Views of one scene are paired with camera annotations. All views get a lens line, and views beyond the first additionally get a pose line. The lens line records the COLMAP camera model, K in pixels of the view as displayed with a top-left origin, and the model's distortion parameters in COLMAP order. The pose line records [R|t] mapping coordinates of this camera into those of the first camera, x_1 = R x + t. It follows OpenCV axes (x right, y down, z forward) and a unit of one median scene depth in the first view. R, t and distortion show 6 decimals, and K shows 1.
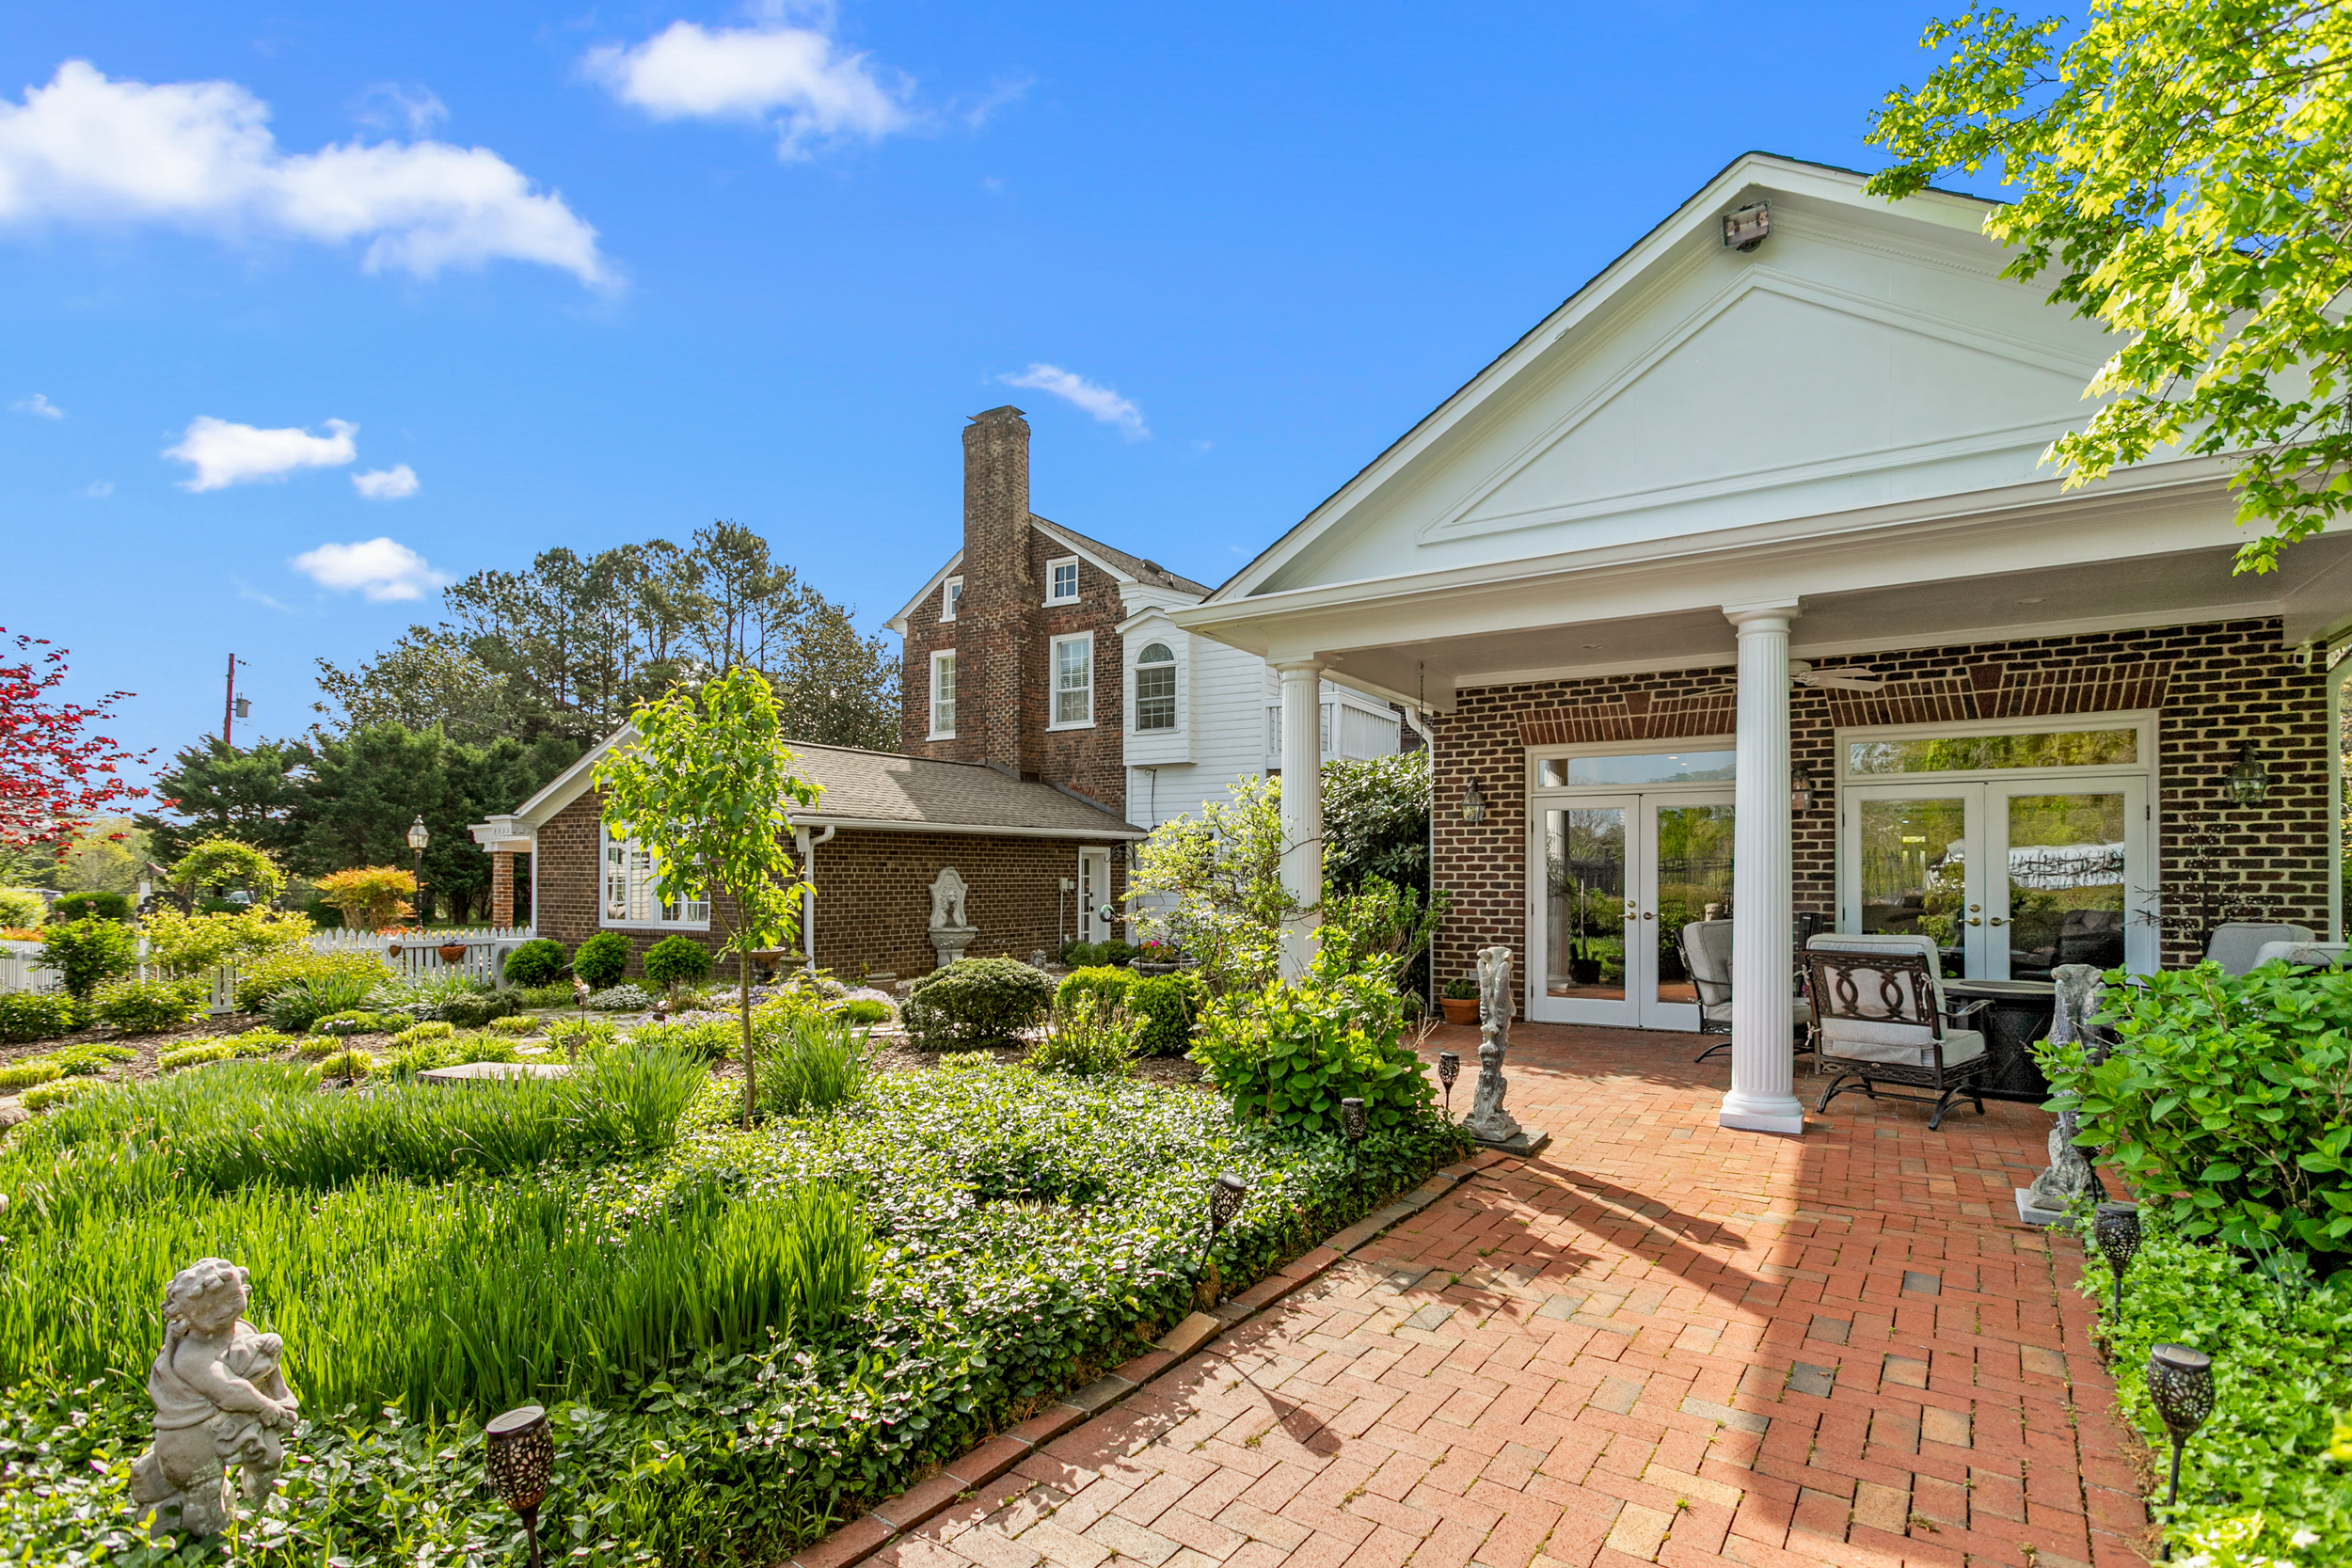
lens RADIAL K [[1162.6, 0, 1173.8], [0, 1162.6, 875.7], [0, 0, 1]] dist [0.001251, 0.000493]
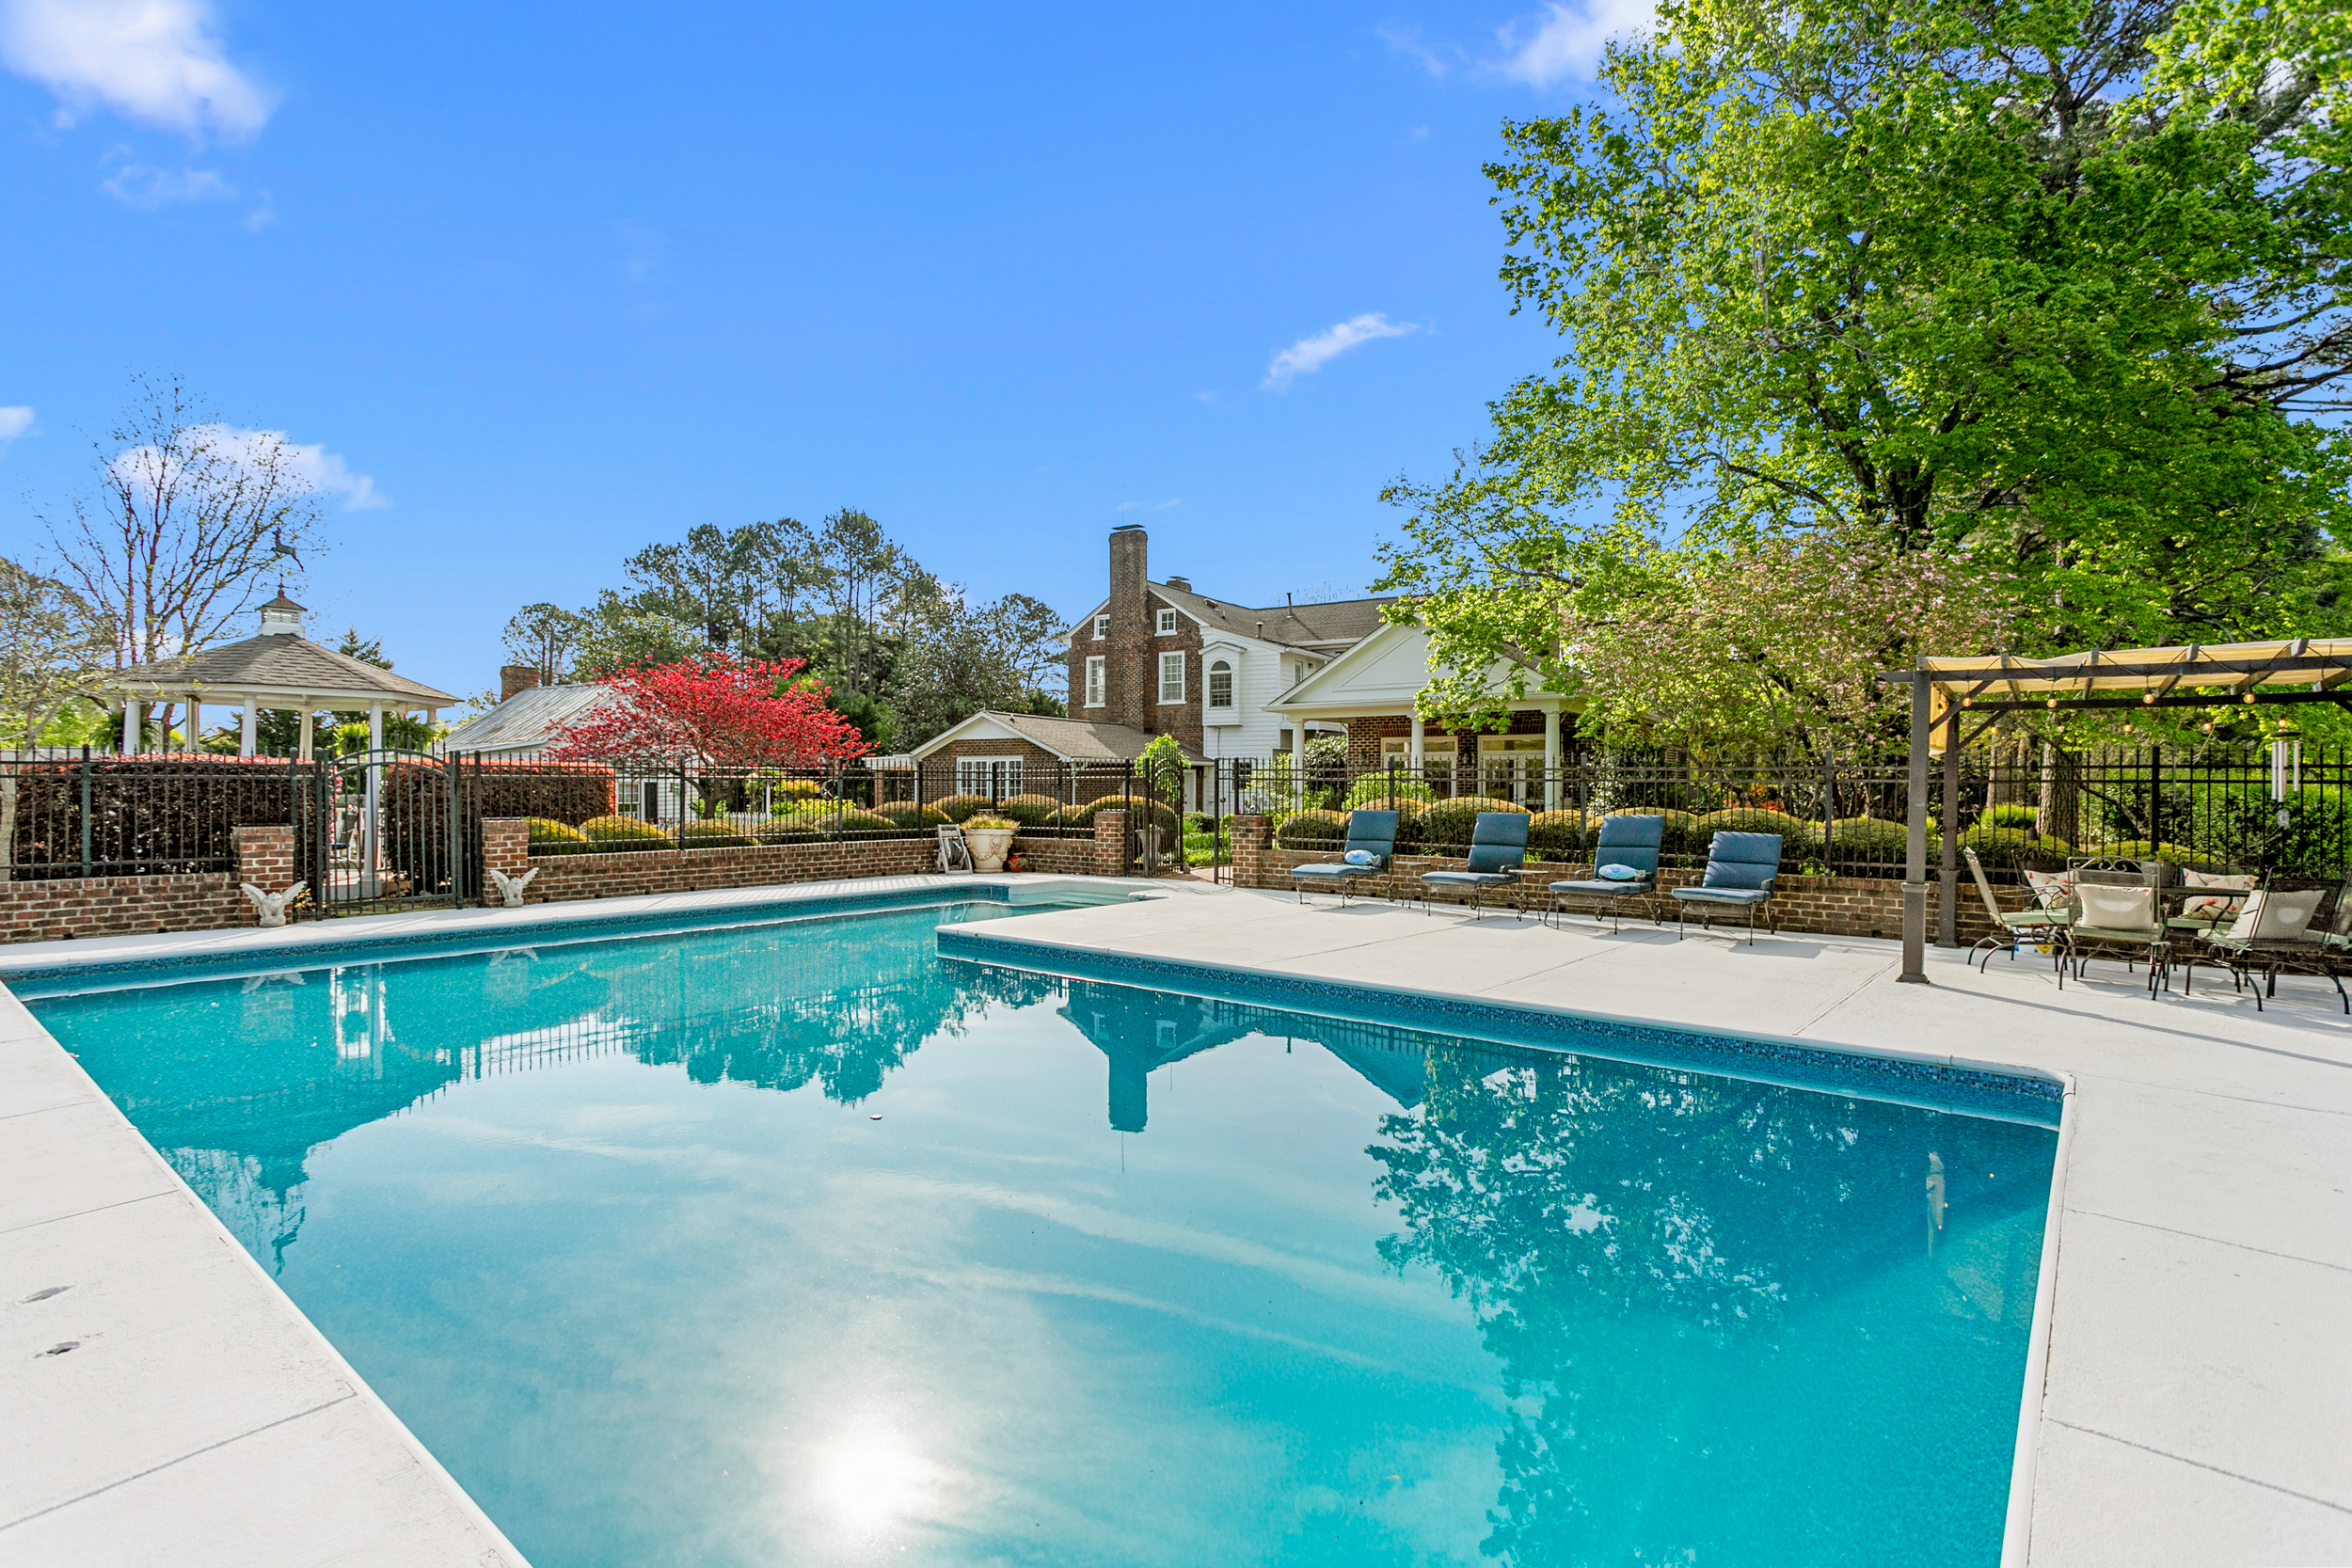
lens RADIAL K [[1131.0, 0, 1176.0], [0, 1131.0, 784.0], [0, 0, 1]] dist [0.001458, 0.001079]
pose [[0.999999, 0.001190, -0.000194, -0.084340], [-0.001191, 0.999994, -0.003215, 0.003663], [0.000190, 0.003215, 0.999995, -0.788986]]
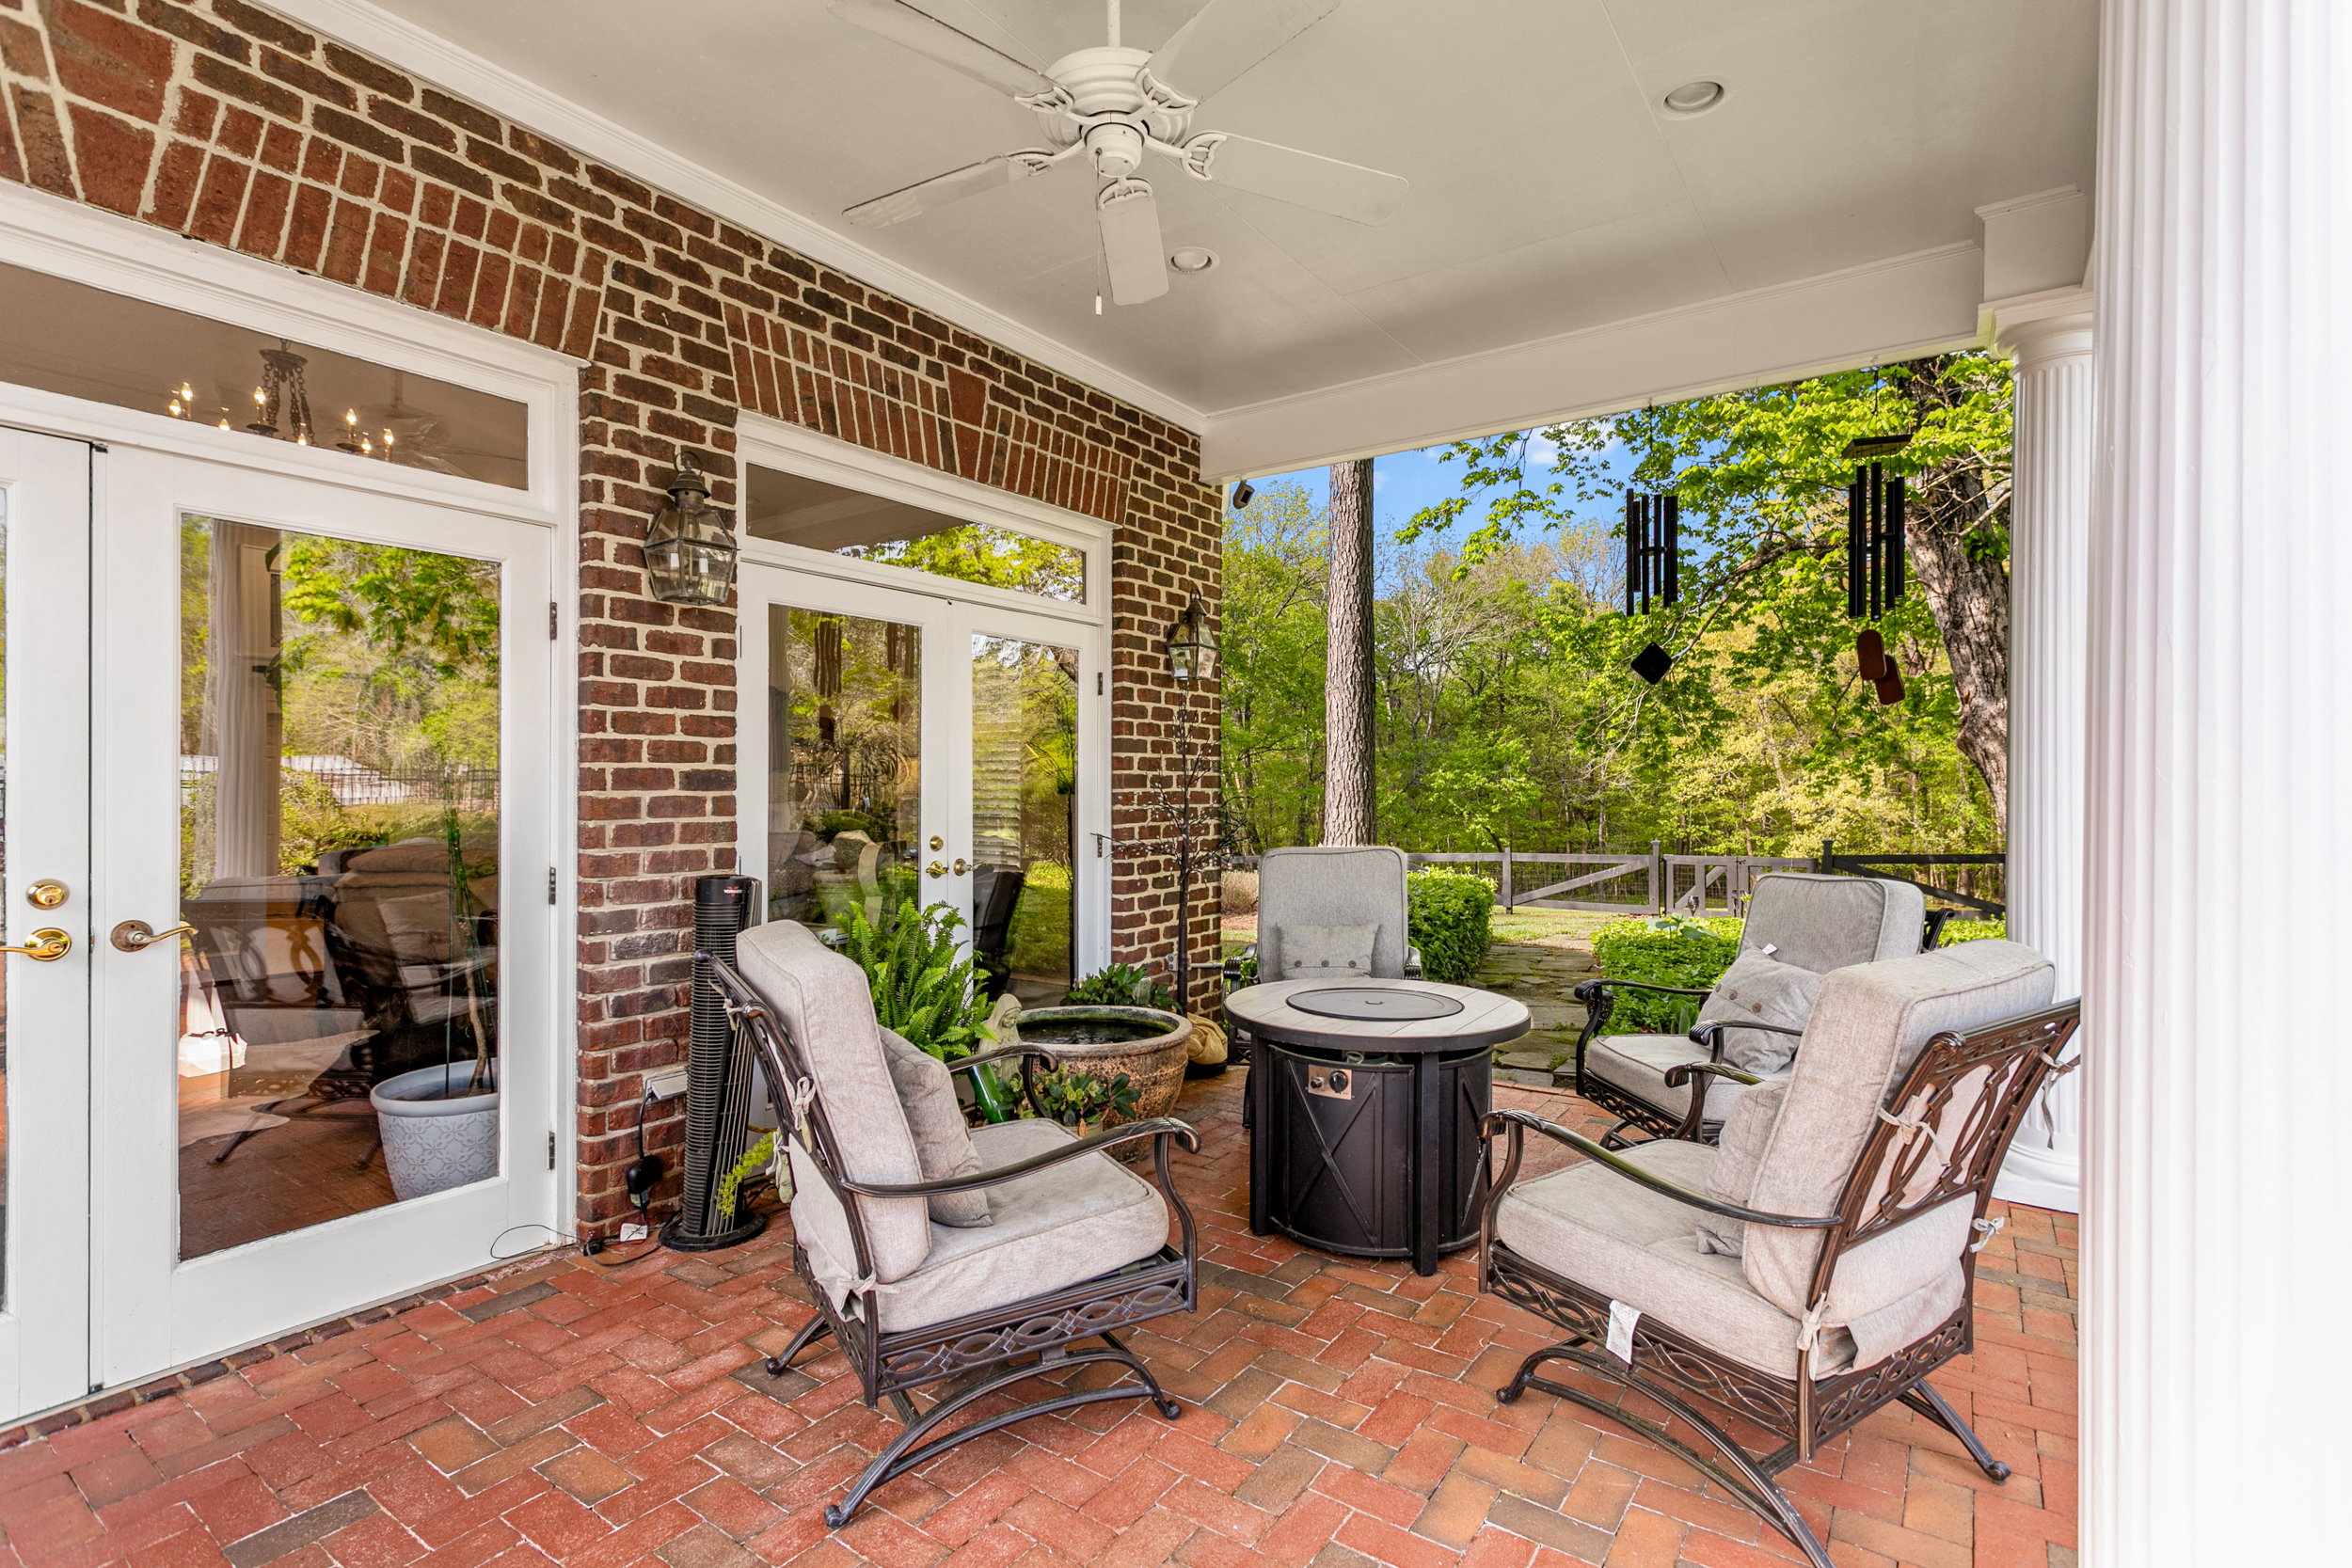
lens RADIAL K [[1131.0, 0, 1176.0], [0, 1131.0, 784.0], [0, 0, 1]] dist [0.001458, 0.001079]
pose [[0.014118, -0.001488, 0.999899, 0.076027], [-0.003428, 0.999993, 0.001537, 0.000364], [-0.999894, -0.003449, 0.014113, 0.353104]]
